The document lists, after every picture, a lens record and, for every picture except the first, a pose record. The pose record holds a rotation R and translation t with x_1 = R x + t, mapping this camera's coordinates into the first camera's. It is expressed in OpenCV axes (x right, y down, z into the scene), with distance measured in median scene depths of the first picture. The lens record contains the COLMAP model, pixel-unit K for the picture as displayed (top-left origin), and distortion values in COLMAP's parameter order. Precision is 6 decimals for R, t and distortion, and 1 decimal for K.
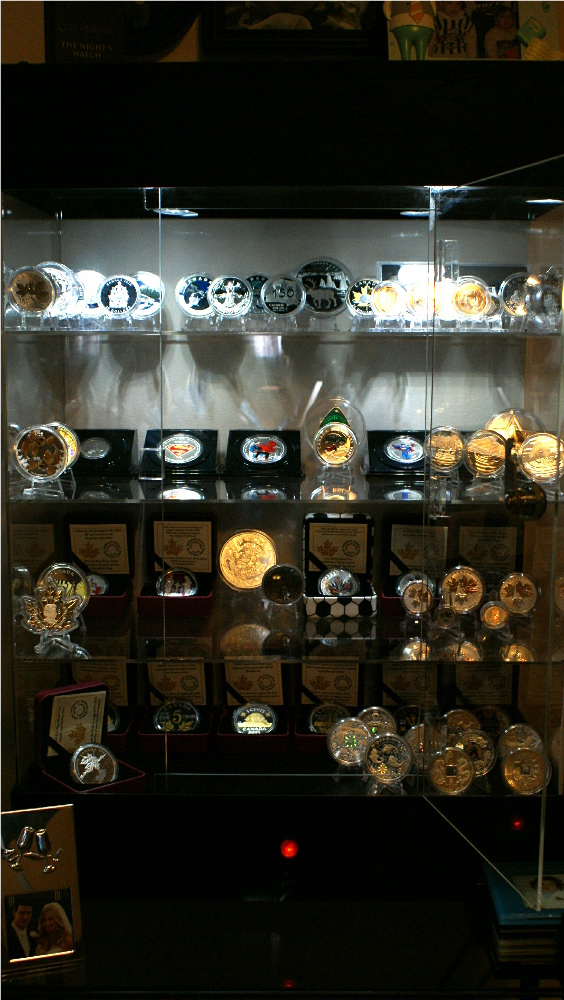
lens RADIAL K [[1169.2, 0, 301.5], [0, 1169.2, 500.1], [0, 0, 1]] dist [-0.093919, 0.050262]
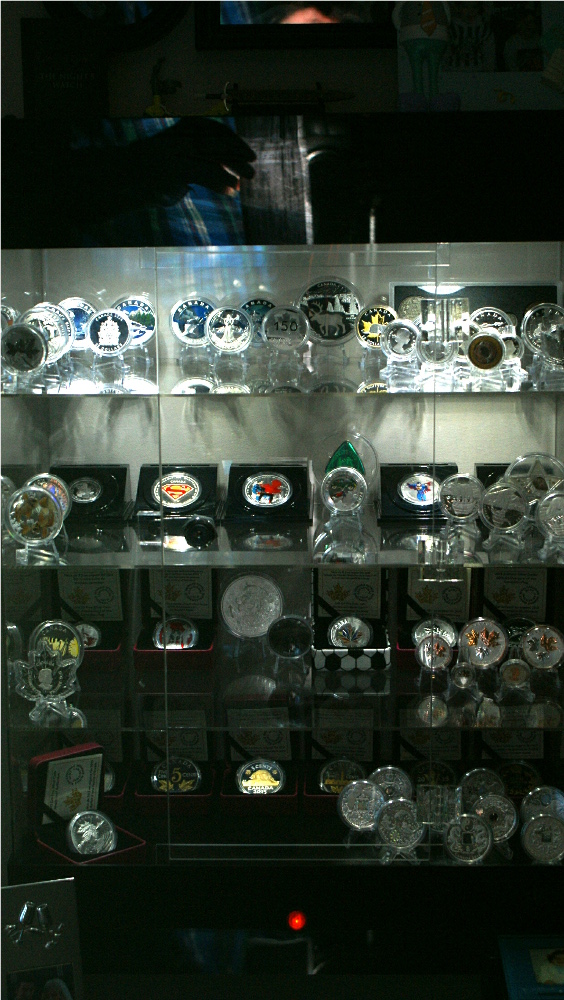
lens RADIAL K [[1651.3, 0, 288.5], [0, 1651.3, 483.2], [0, 0, 1]] dist [-0.048929, 0.053127]
pose [[0.999615, -0.007480, -0.026722, 0.019334], [0.008890, 0.998553, 0.053036, -0.118693], [0.026287, -0.053253, 0.998235, -0.303964]]
